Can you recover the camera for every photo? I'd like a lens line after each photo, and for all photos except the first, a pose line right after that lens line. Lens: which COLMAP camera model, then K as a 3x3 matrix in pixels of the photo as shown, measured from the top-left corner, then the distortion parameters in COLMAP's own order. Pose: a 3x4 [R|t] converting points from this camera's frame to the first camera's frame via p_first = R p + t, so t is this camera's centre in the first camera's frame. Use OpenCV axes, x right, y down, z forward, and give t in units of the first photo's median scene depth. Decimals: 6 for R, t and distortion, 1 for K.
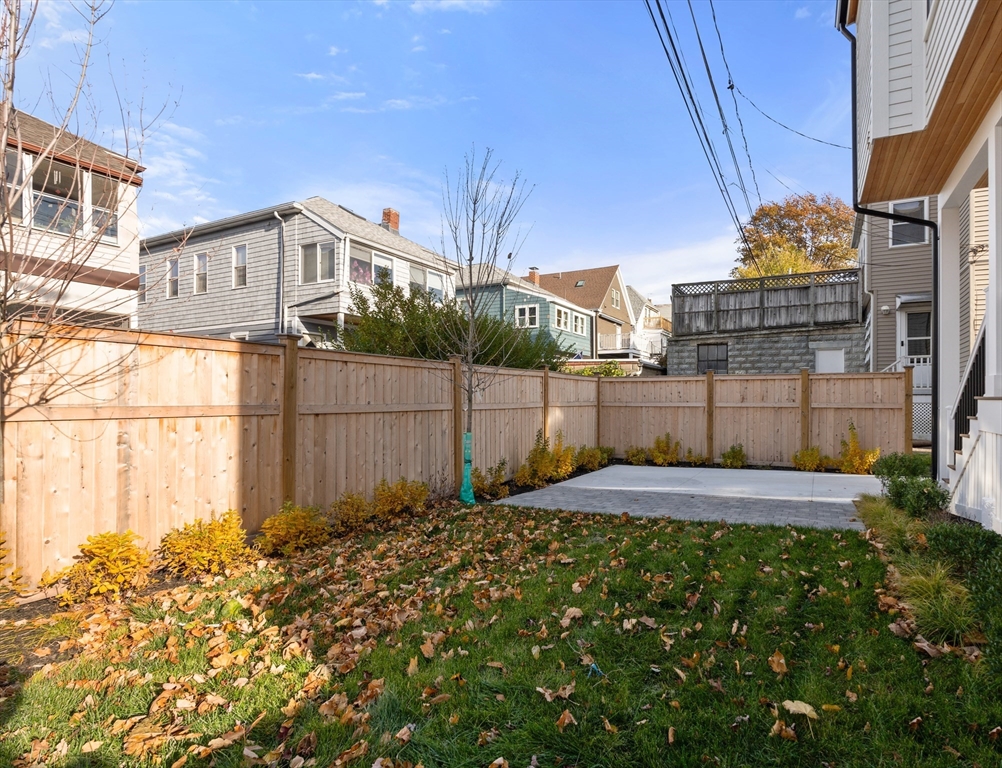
lens RADIAL K [[518.5, 0, 572.8], [0, 518.5, 396.1], [0, 0, 1]] dist [0.003024, 0.001489]
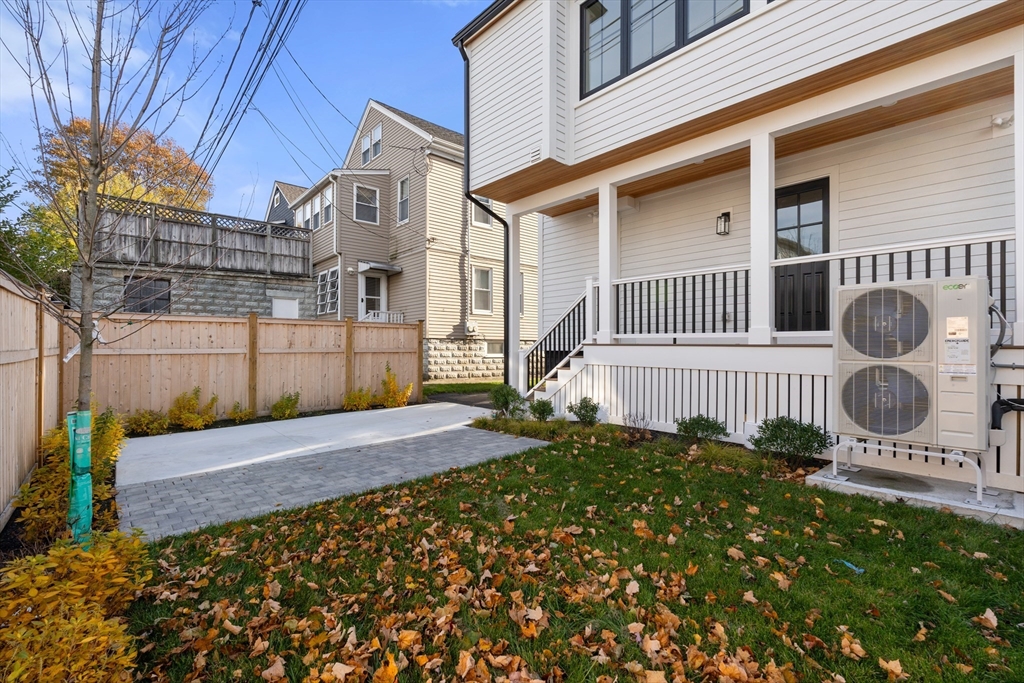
lens RADIAL K [[458.1, 0, 510.2], [0, 458.1, 341.9], [0, 0, 1]] dist [0.009041, -0.000013]
pose [[0.402081, 0.007247, 0.915575, -0.186282], [-0.005864, 0.999969, -0.005339, 0.001946], [-0.915585, -0.003222, 0.402111, 0.194471]]
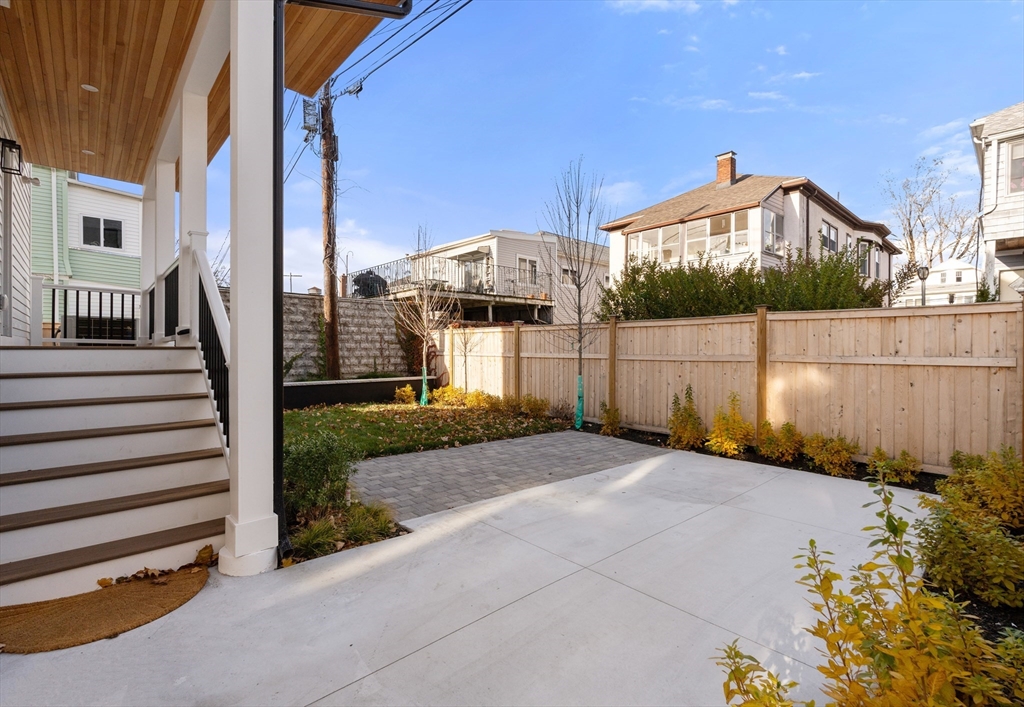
lens RADIAL K [[462.5, 0, 518.9], [0, 462.5, 353.1], [0, 0, 1]] dist [0.002729, 0.000296]
pose [[-0.372288, 0.006627, -0.928094, 0.415682], [0.001413, 0.999977, 0.006574, 0.002505], [0.928116, 0.001136, -0.372289, 0.558676]]
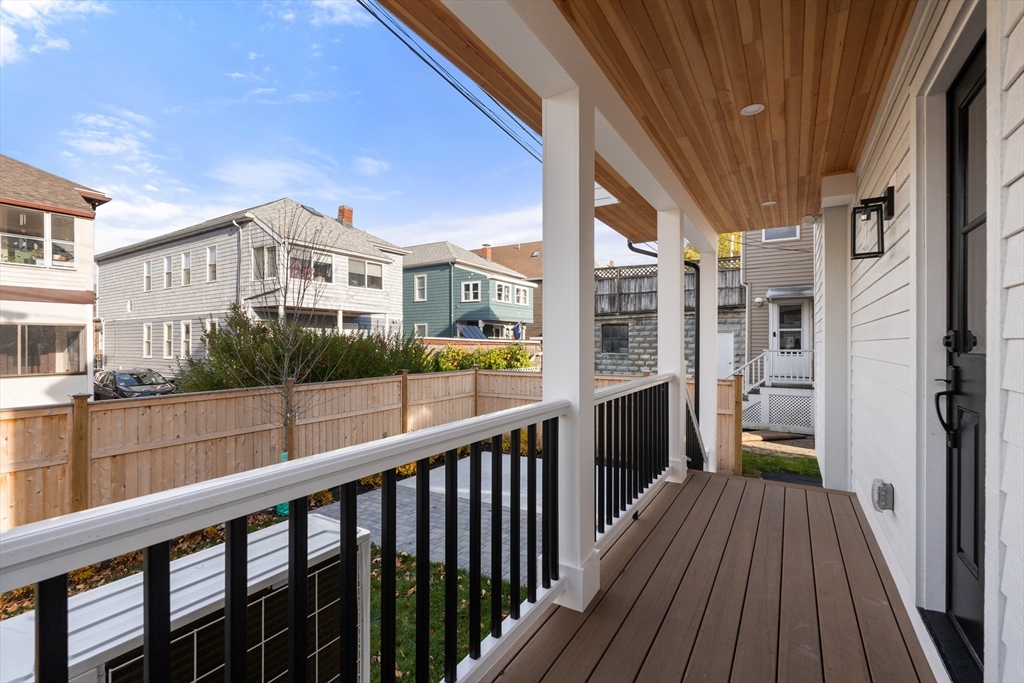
lens RADIAL K [[458.1, 0, 508.8], [0, 458.1, 341.9], [0, 0, 1]] dist [0.009041, -0.000013]
pose [[0.993427, -0.001466, -0.114455, 0.173345], [0.001965, 0.999989, 0.004250, -0.075068], [0.114447, -0.004447, 0.993419, 0.017457]]
